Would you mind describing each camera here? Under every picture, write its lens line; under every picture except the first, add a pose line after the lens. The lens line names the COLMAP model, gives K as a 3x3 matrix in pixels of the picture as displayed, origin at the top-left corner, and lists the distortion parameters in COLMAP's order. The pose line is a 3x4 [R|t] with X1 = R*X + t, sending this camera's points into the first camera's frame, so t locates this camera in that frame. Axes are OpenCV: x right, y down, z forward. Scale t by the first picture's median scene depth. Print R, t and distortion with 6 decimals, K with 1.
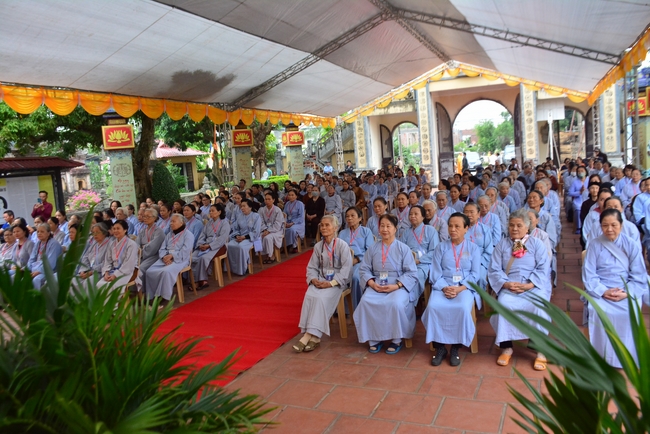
lens RADIAL K [[506.0, 0, 325.0], [0, 506.0, 217.0], [0, 0, 1]] dist [-0.136905, 0.089951]
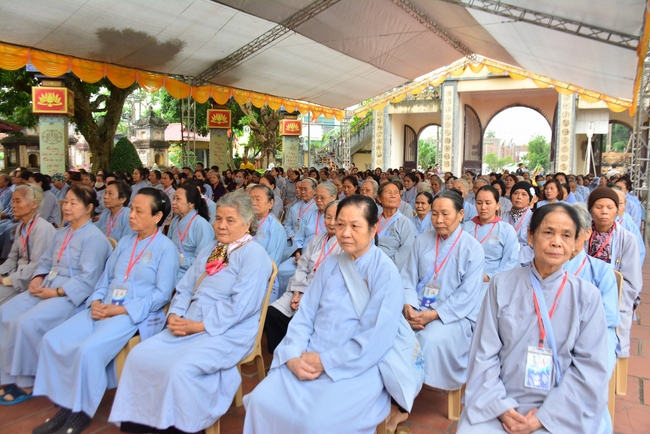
lens RADIAL K [[507.9, 0, 325.0], [0, 507.9, 217.0], [0, 0, 1]] dist [-0.145941, 0.098989]
pose [[0.987827, 0.103325, -0.116280, 0.110729], [-0.104238, 0.994551, -0.001782, 0.000664], [0.115462, 0.013881, 0.993215, 0.088594]]
